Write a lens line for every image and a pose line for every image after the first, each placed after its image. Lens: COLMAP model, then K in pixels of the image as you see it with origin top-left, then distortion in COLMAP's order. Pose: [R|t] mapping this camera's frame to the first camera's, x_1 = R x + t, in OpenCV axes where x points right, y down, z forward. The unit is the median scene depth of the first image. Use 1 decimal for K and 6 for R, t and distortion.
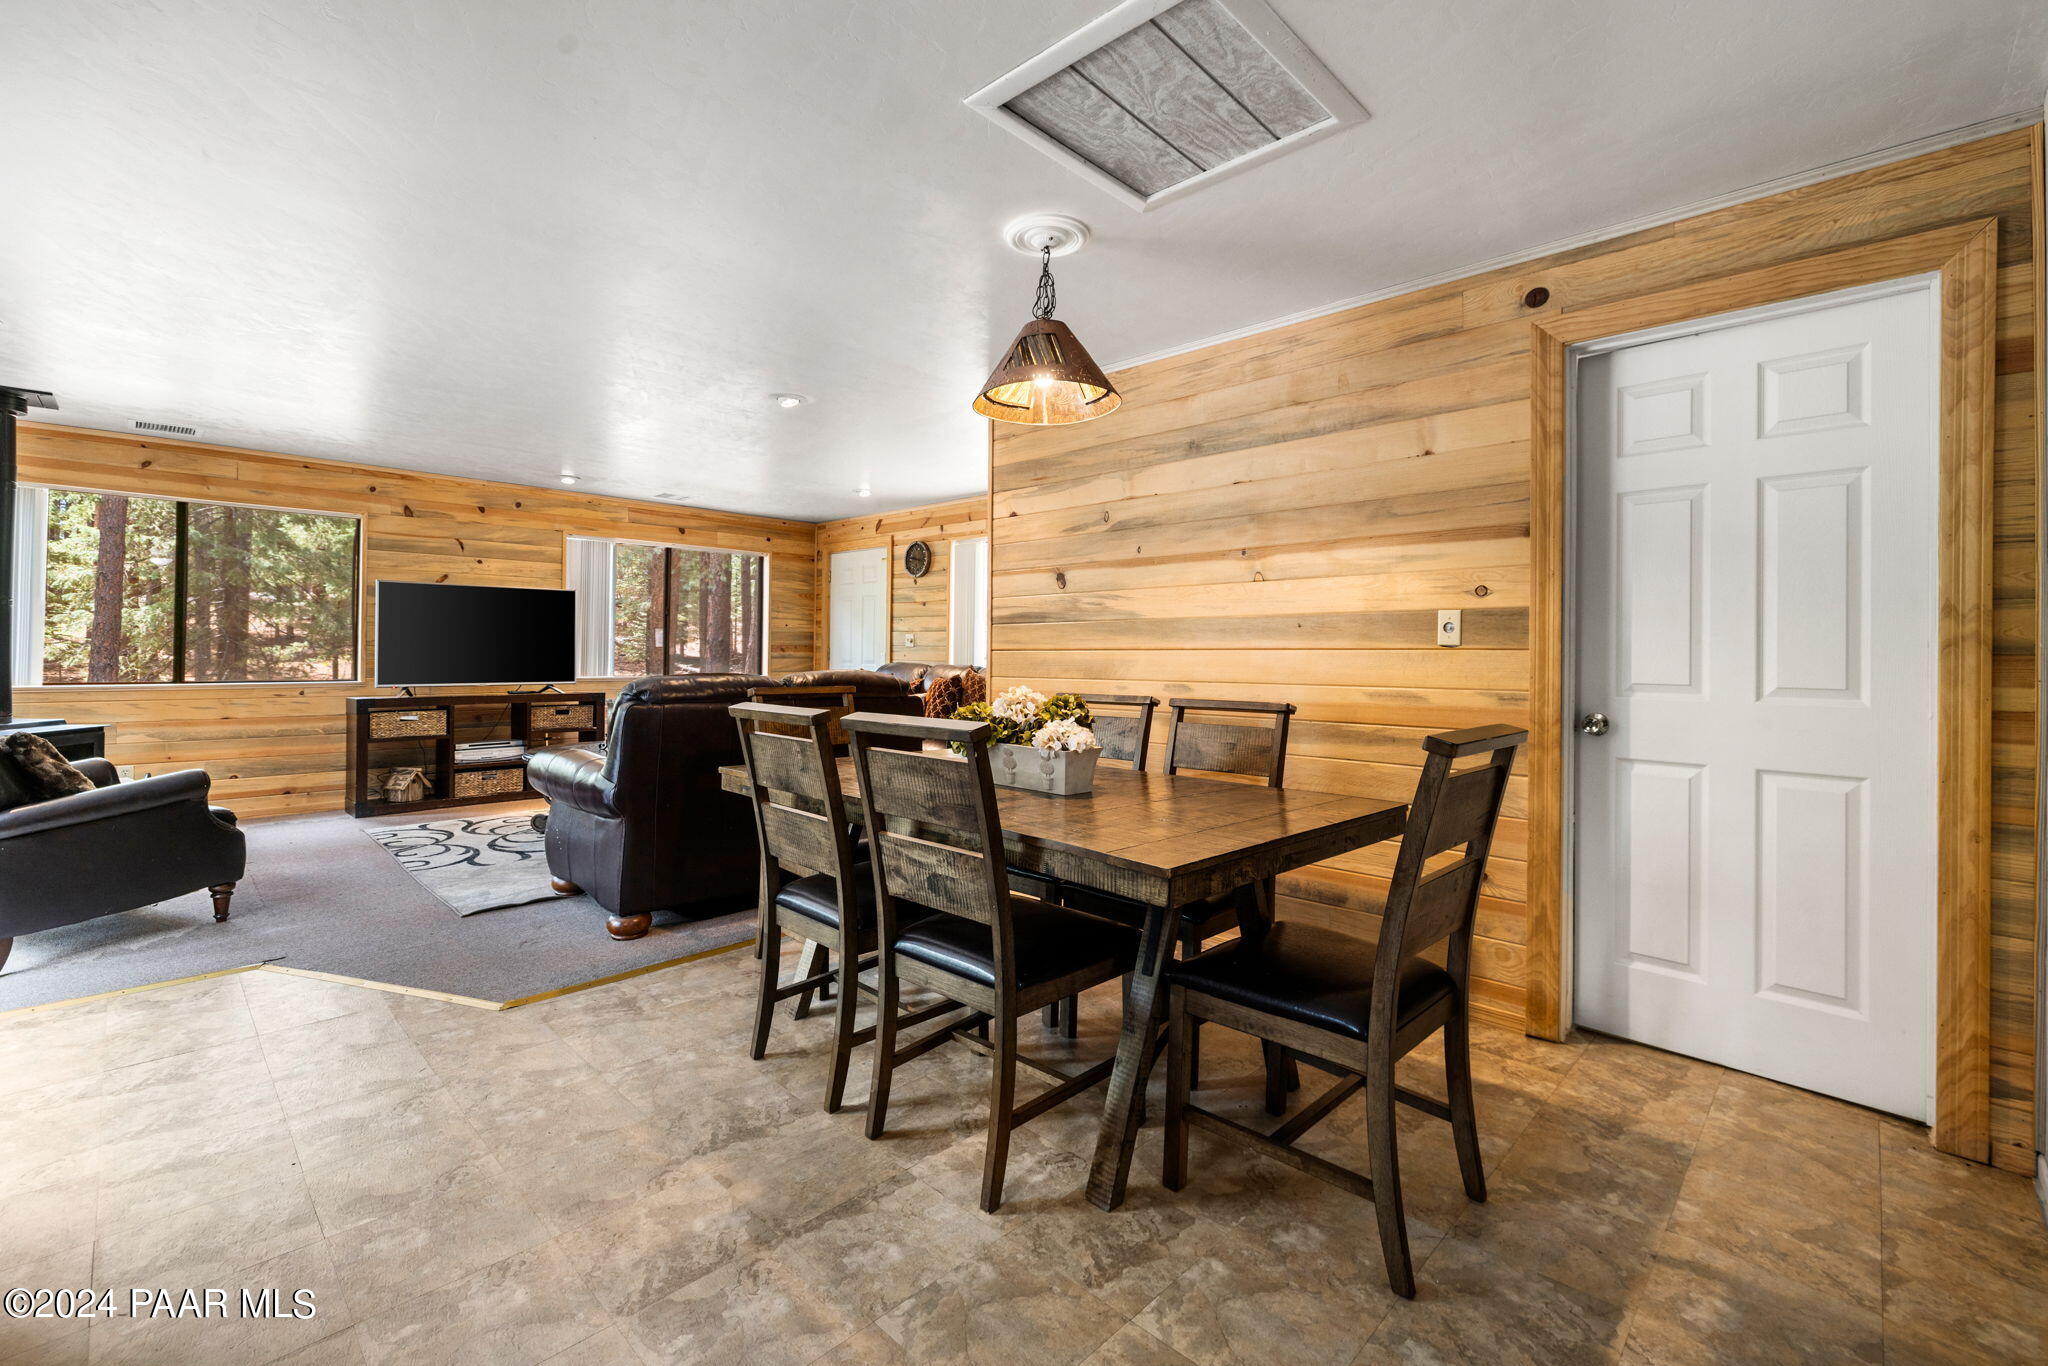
lens RADIAL K [[877.7, 0, 1018.0], [0, 877.7, 648.0], [0, 0, 1]] dist [0.001939, 0.000312]
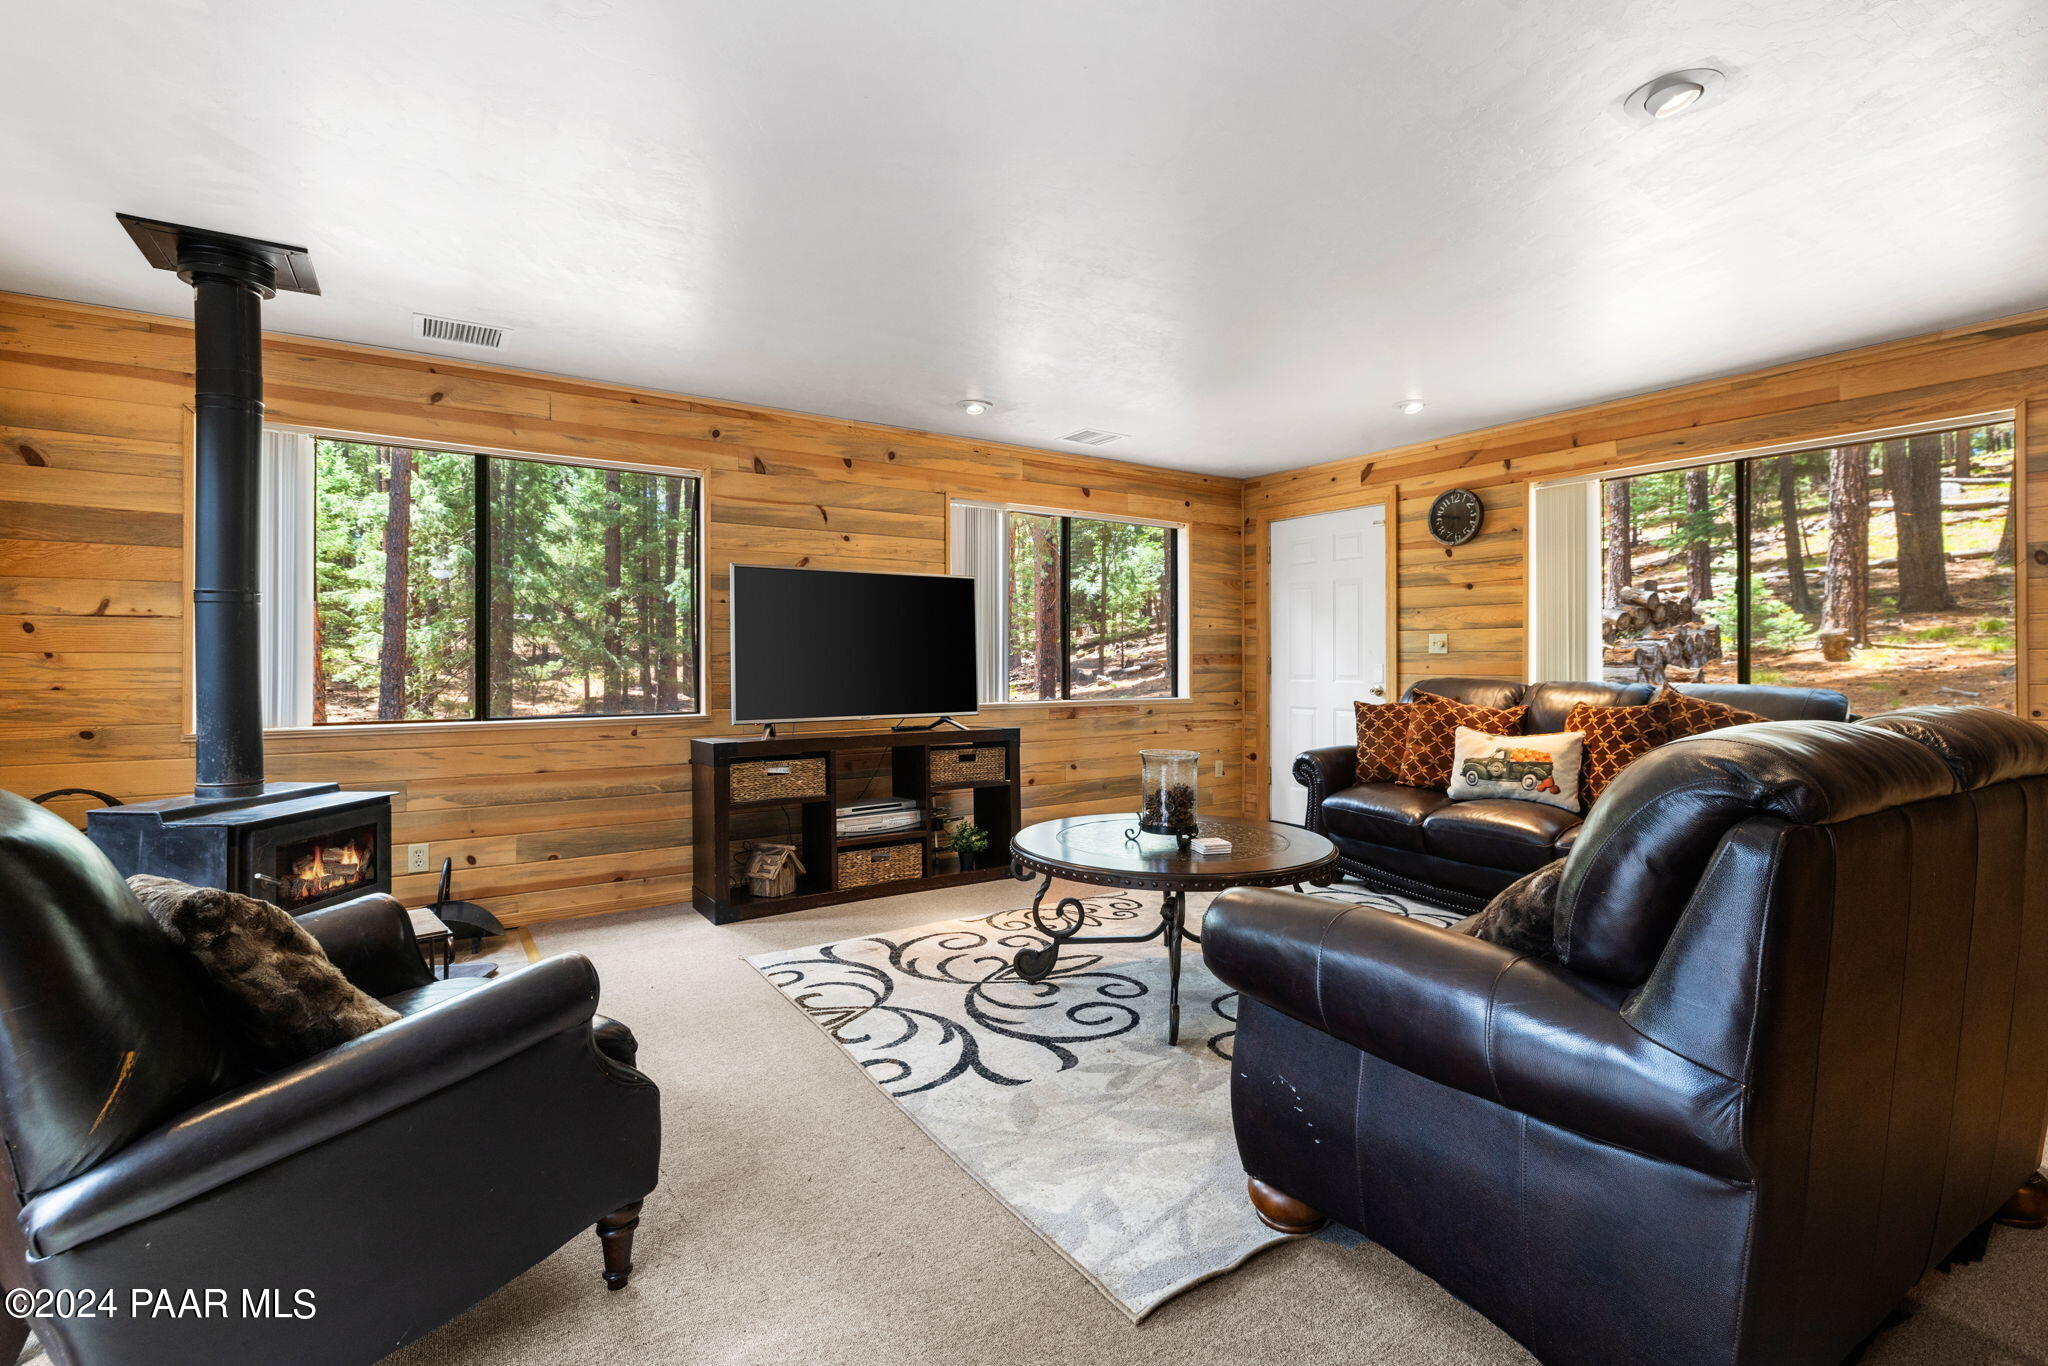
lens RADIAL K [[921.8, 0, 1034.2], [0, 921.8, 664.7], [0, 0, 1]] dist [0.000948, 0.000329]
pose [[0.980670, -0.012252, -0.195286, -0.325848], [0.013518, 0.999895, 0.005148, -0.001054], [0.195203, -0.007688, 0.980733, 0.316215]]
